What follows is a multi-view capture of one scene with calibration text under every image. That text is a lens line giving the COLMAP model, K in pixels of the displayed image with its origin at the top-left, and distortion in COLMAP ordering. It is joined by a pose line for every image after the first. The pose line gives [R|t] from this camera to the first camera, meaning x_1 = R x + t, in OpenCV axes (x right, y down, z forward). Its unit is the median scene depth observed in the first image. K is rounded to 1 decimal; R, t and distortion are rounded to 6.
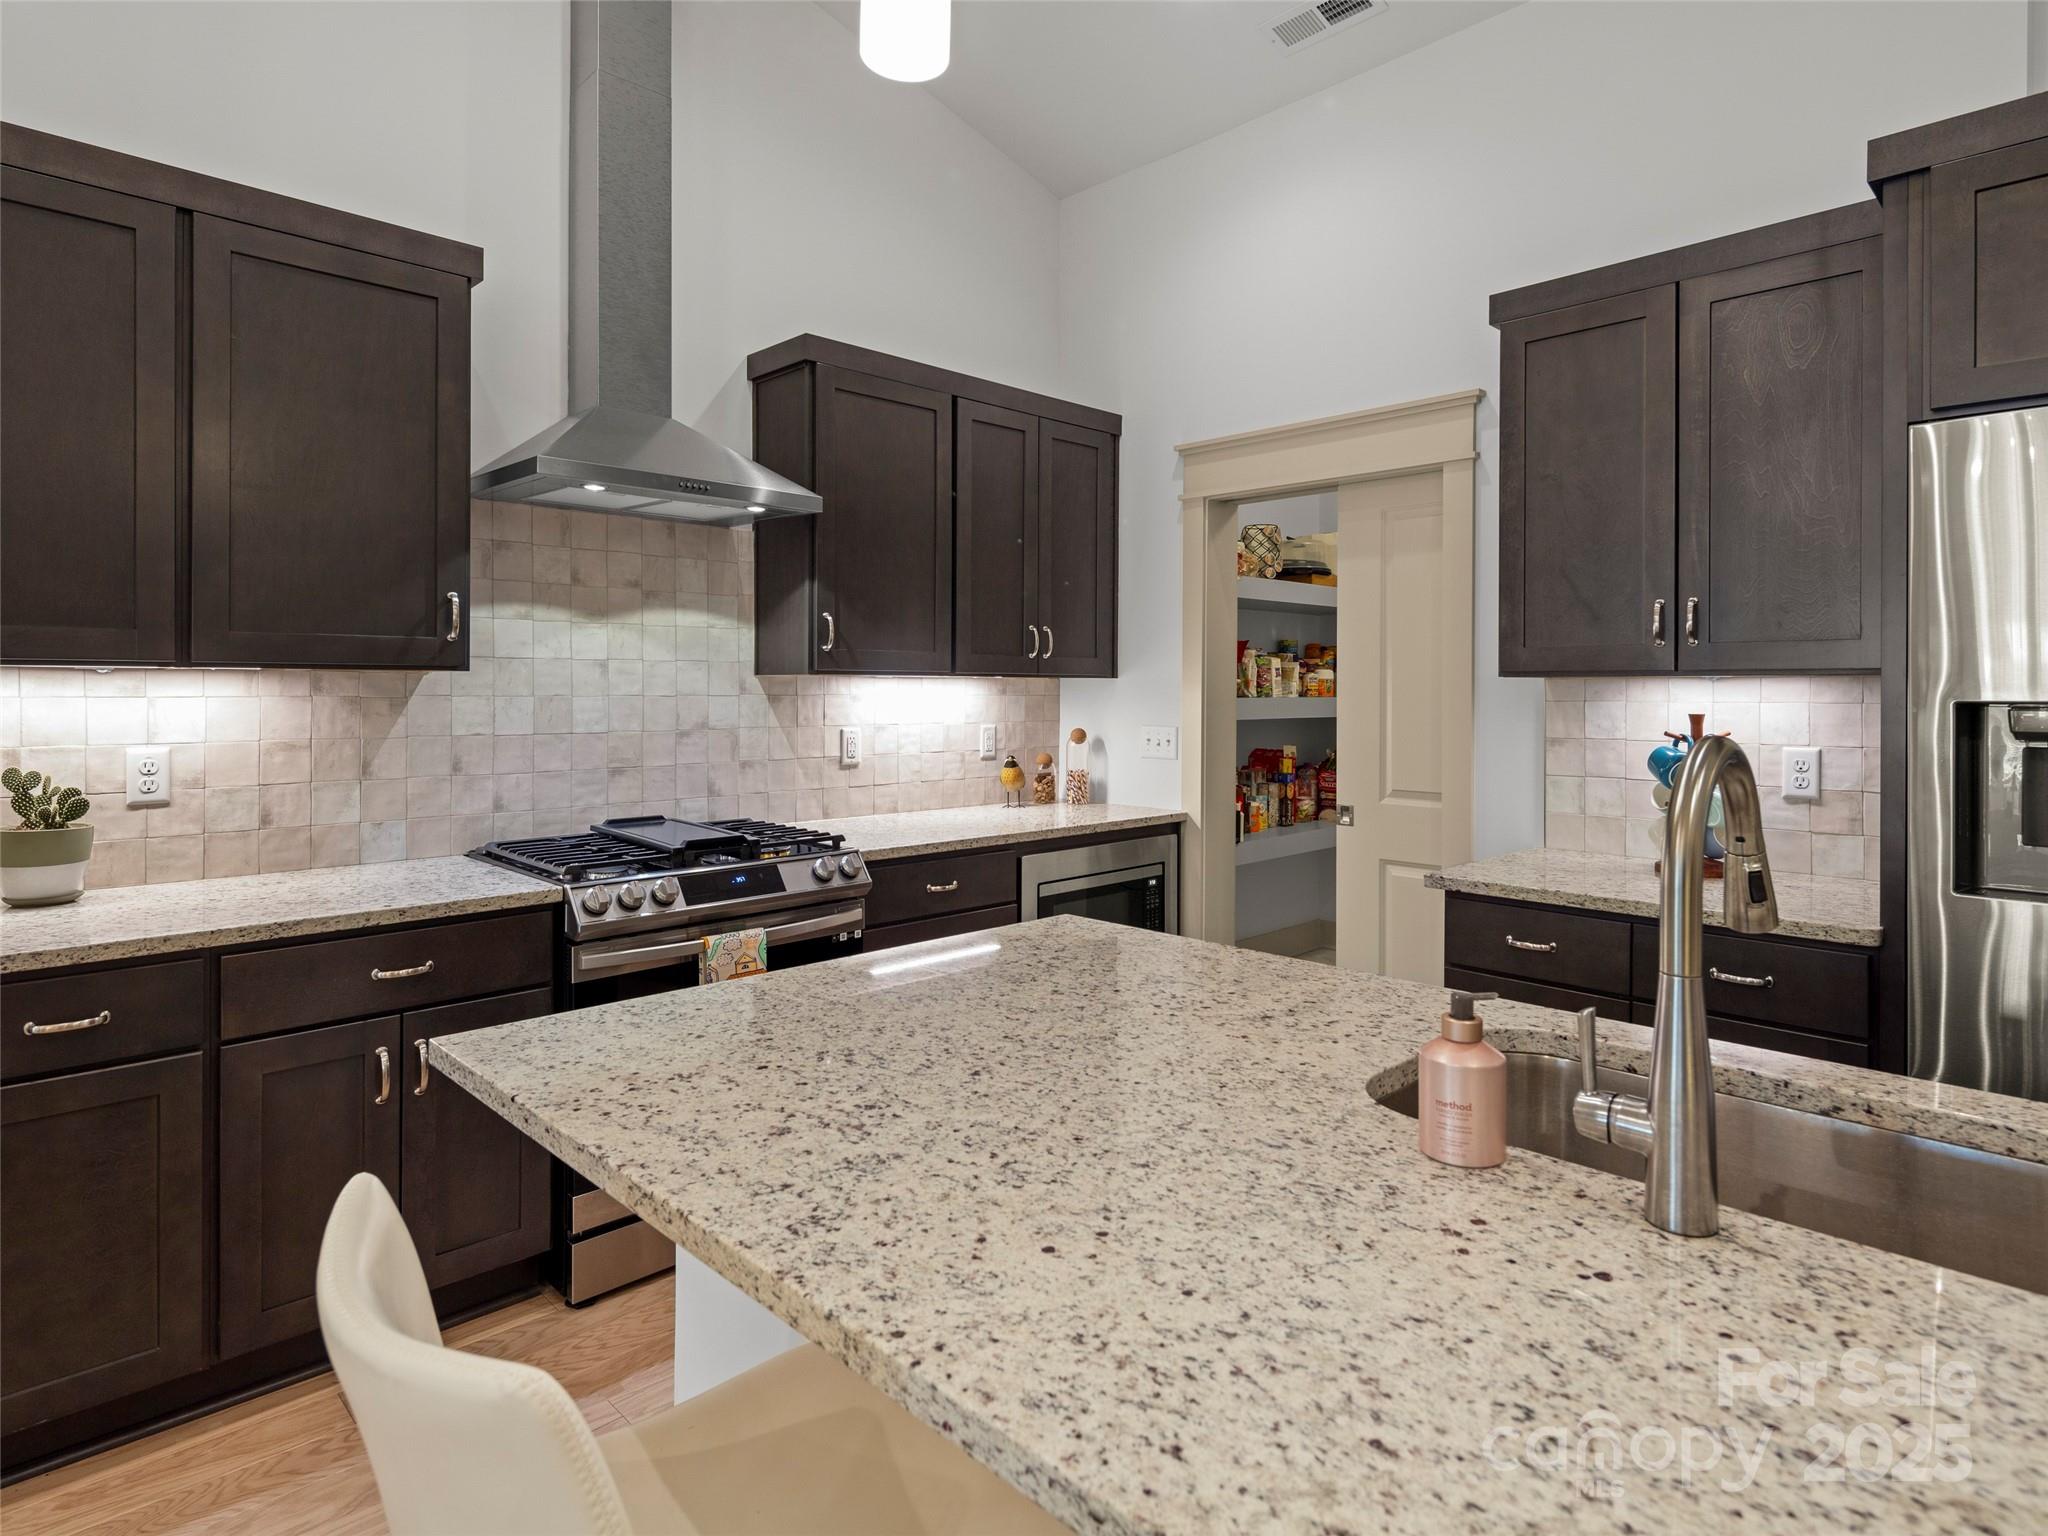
lens RADIAL K [[1128.2, 0, 1045.3], [0, 1128.2, 693.6], [0, 0, 1]] dist [0.009920, -0.009264]
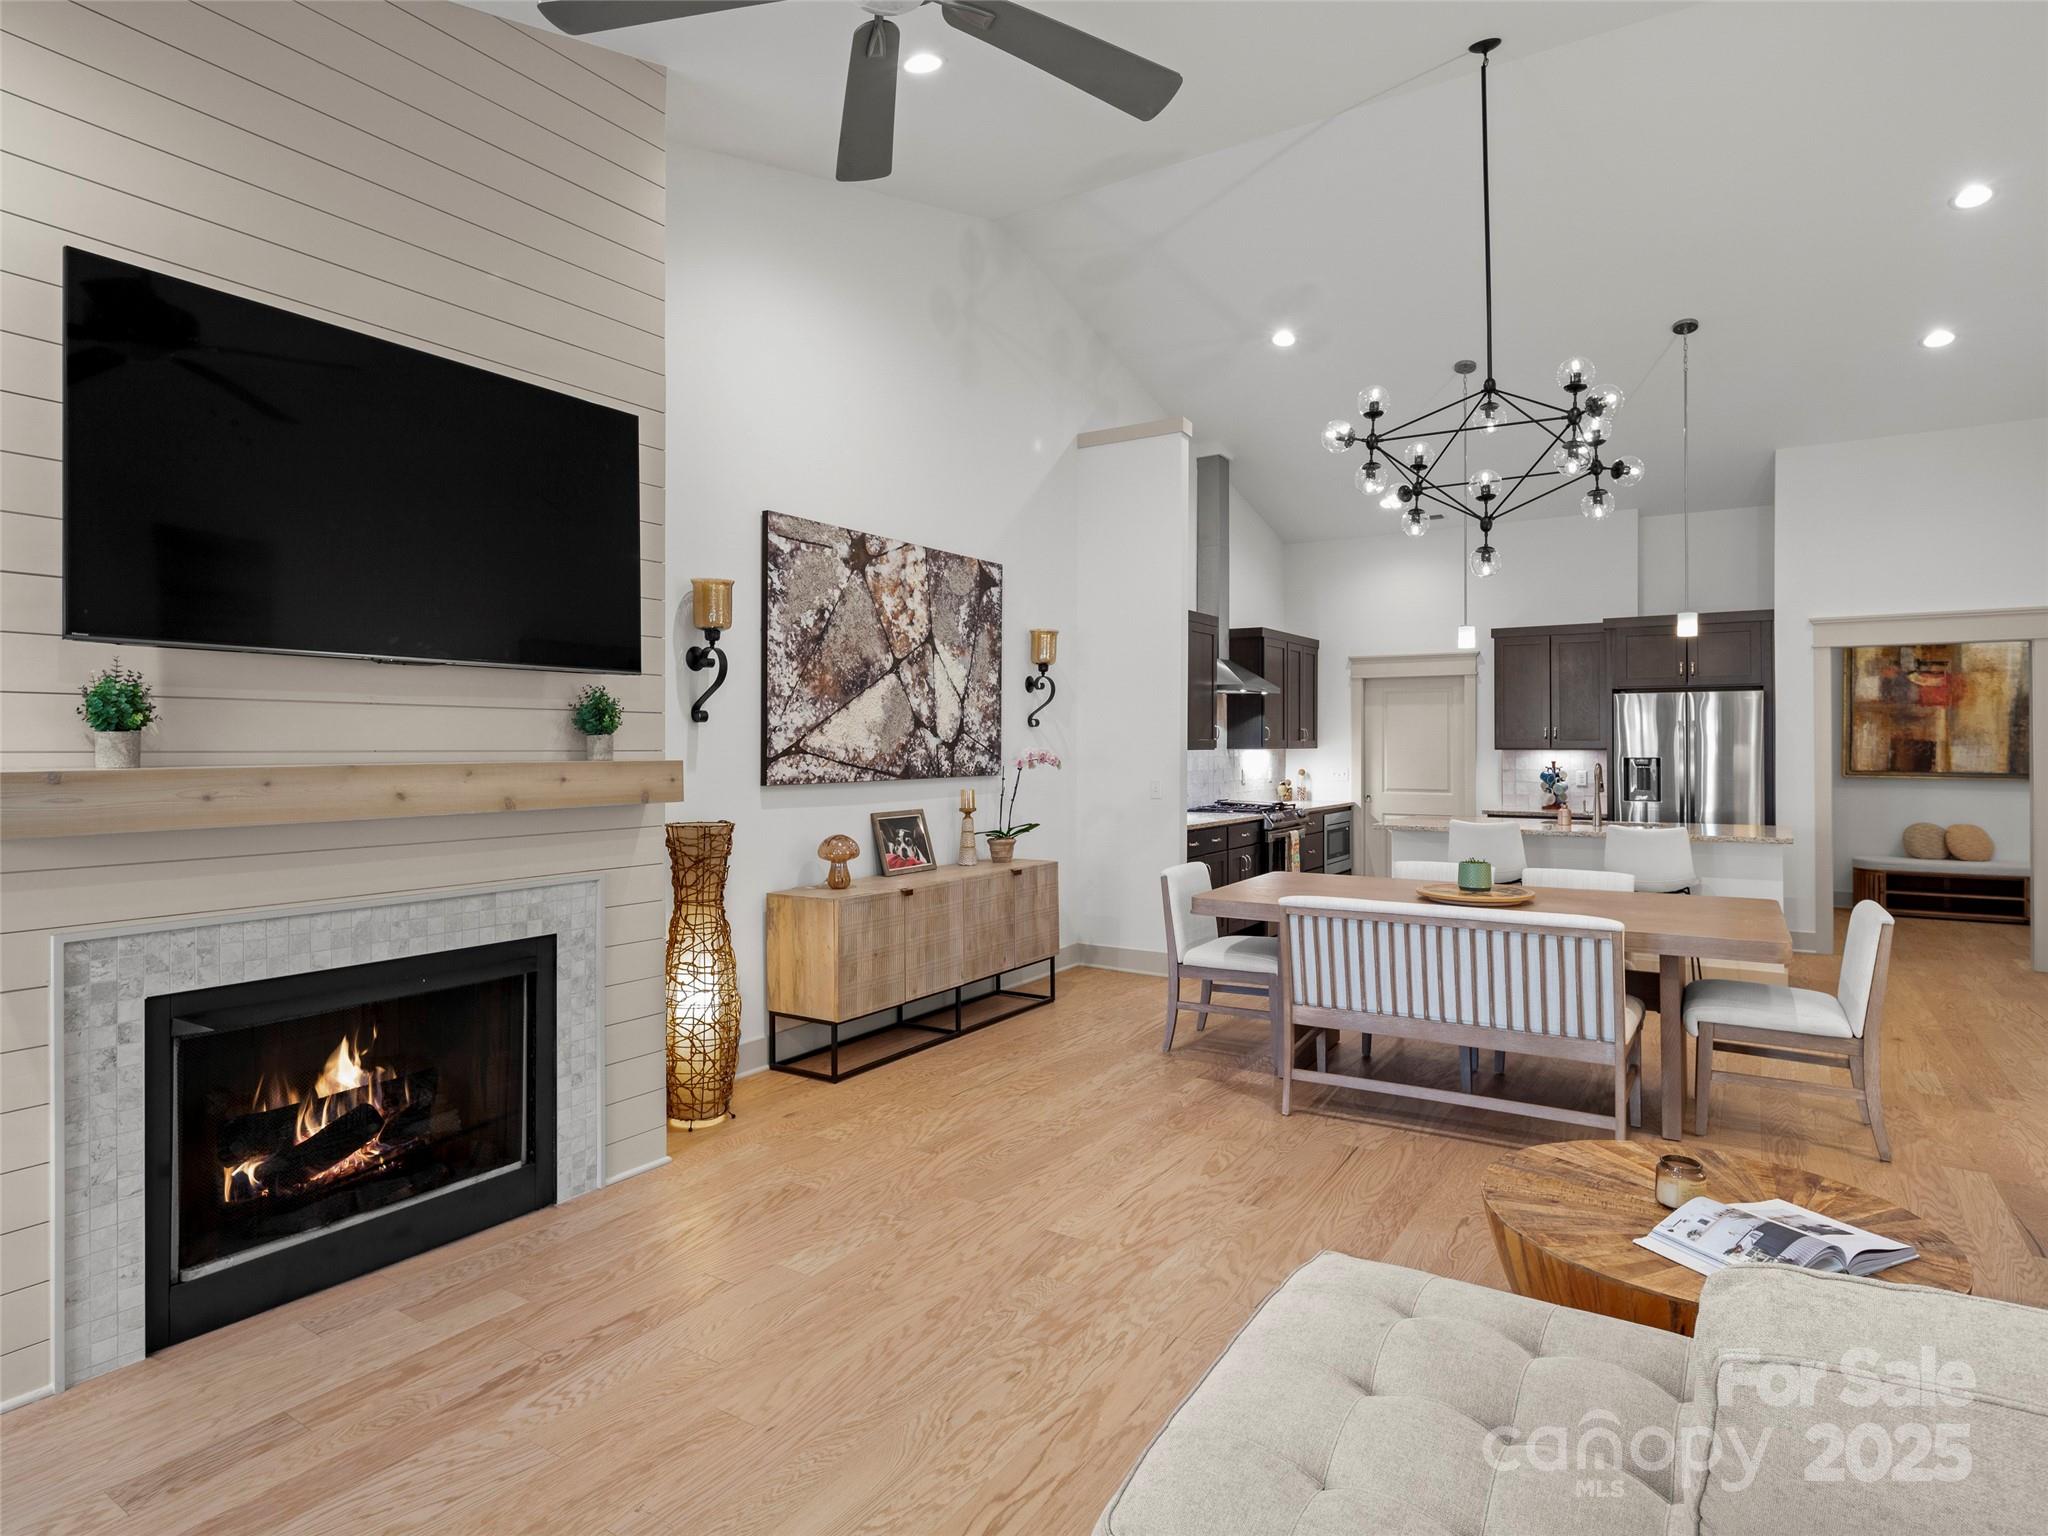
lens RADIAL K [[1128.2, 0, 1036.6], [0, 1128.2, 740.2], [0, 0, 1]] dist [0.009920, -0.009264]
pose [[0.976872, -0.002577, 0.213807, -1.553137], [0.004273, 0.999963, -0.007471, -0.024134], [-0.213780, 0.008211, 0.976847, -1.842918]]
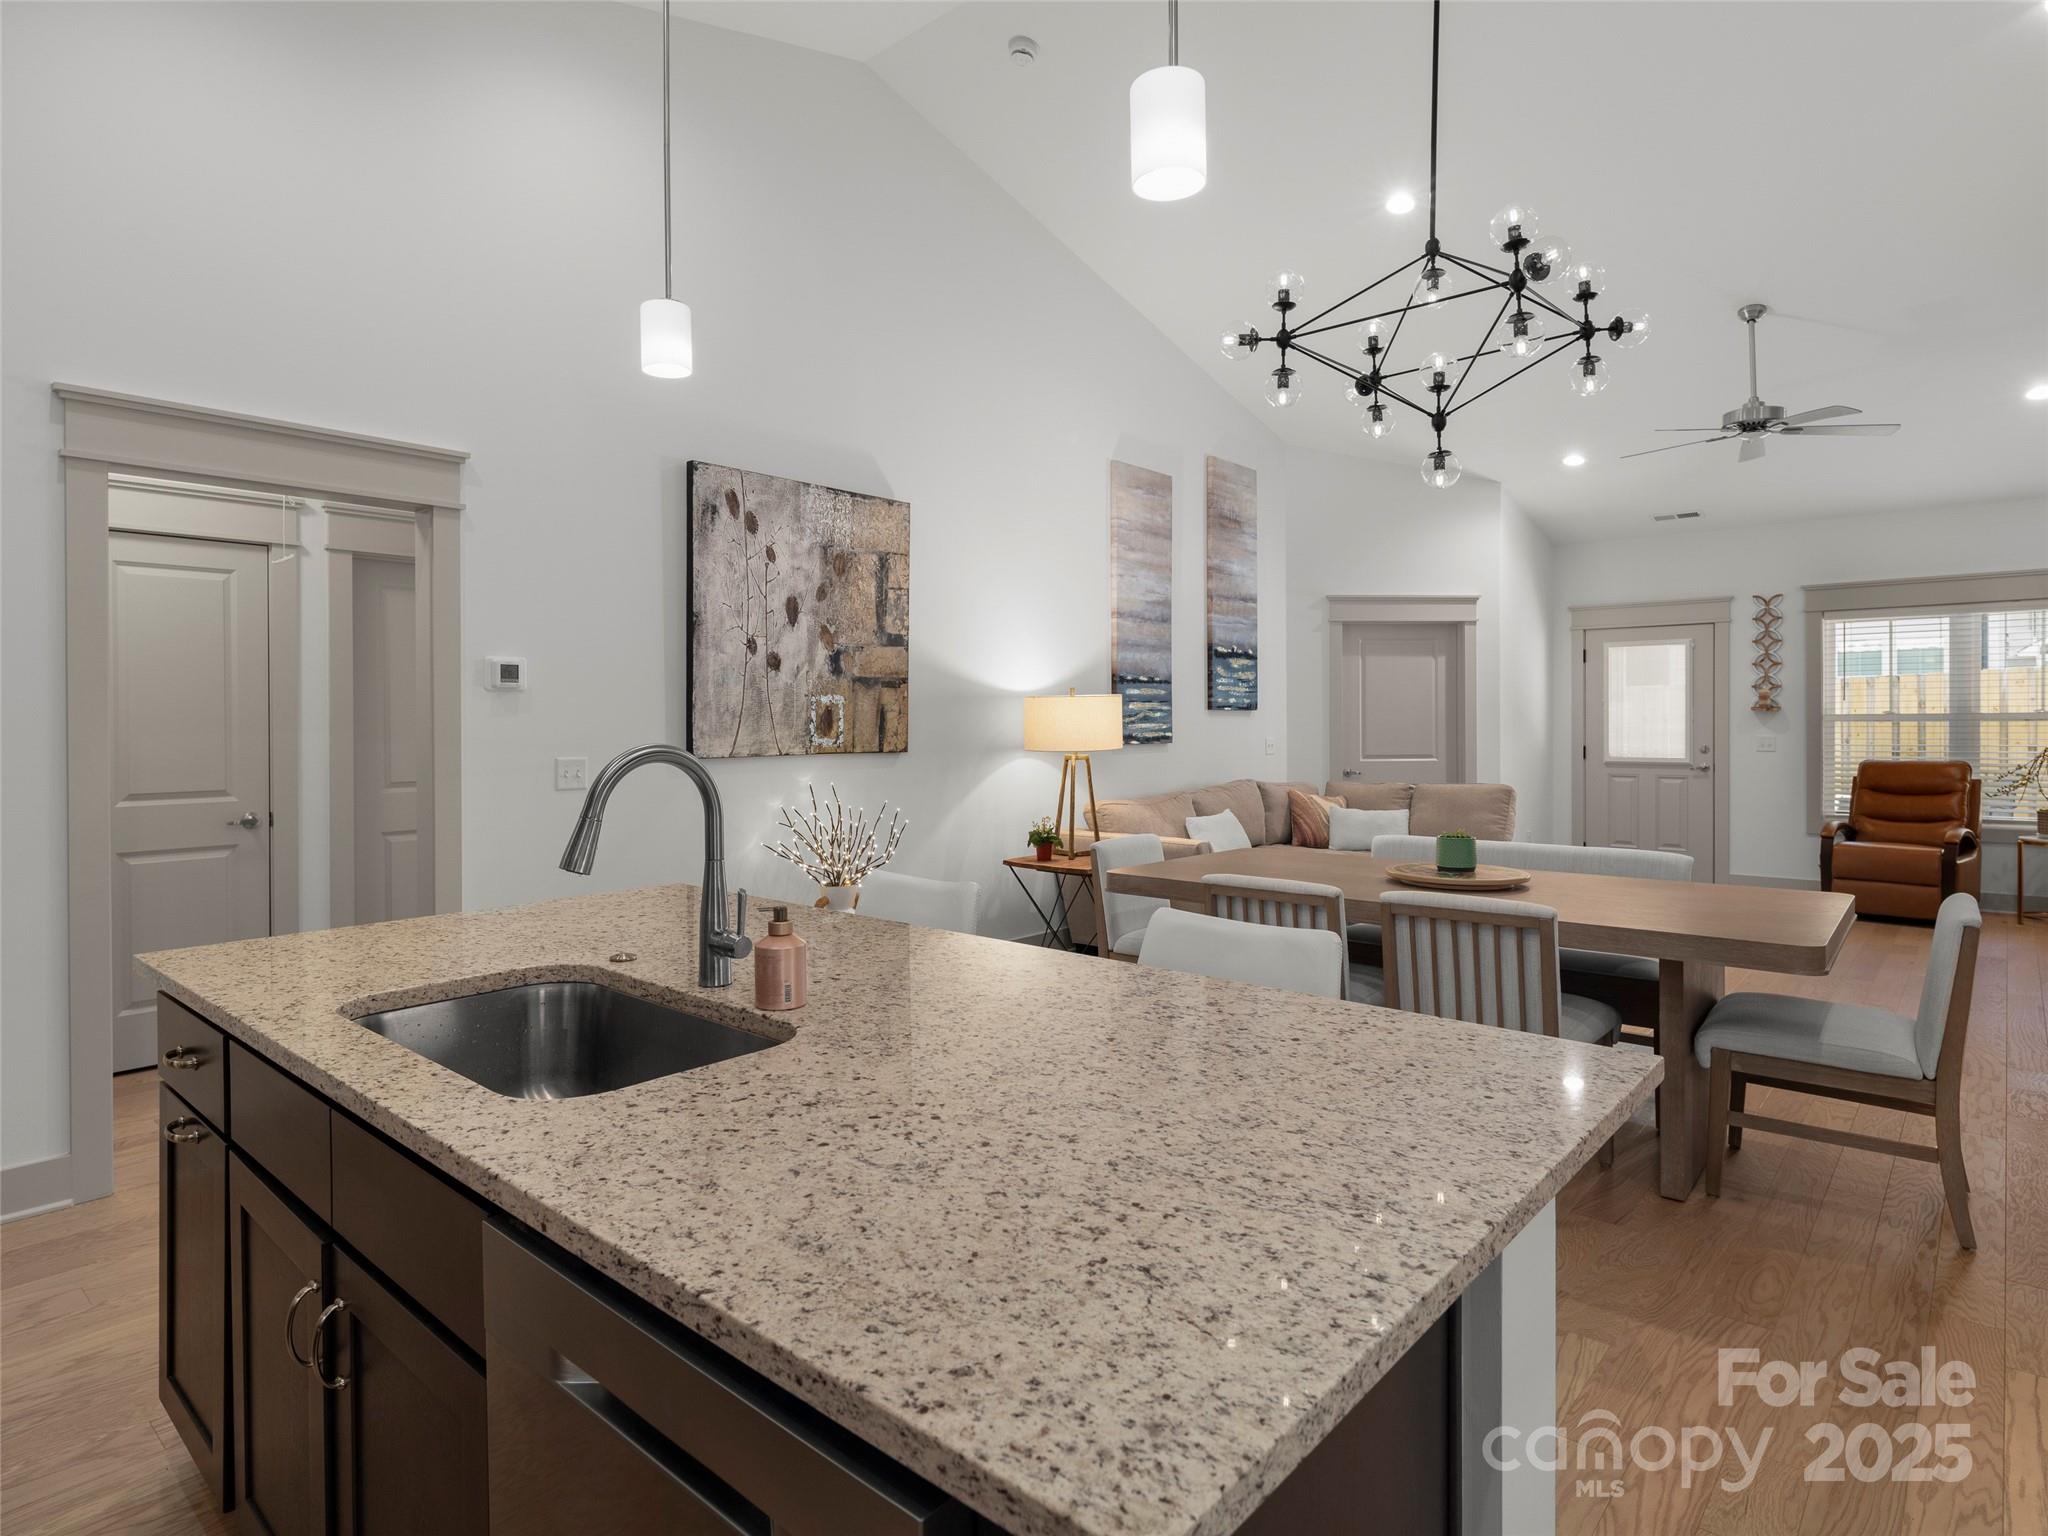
lens RADIAL K [[1128.2, 0, 1009.3], [0, 1128.2, 726.3], [0, 0, 1]] dist [0.009920, -0.009264]
pose [[-0.998364, 0.002220, -0.057132, 0.050453], [0.001644, 0.999947, 0.010120, -0.002059], [0.057152, 0.010010, -0.998315, 0.978185]]
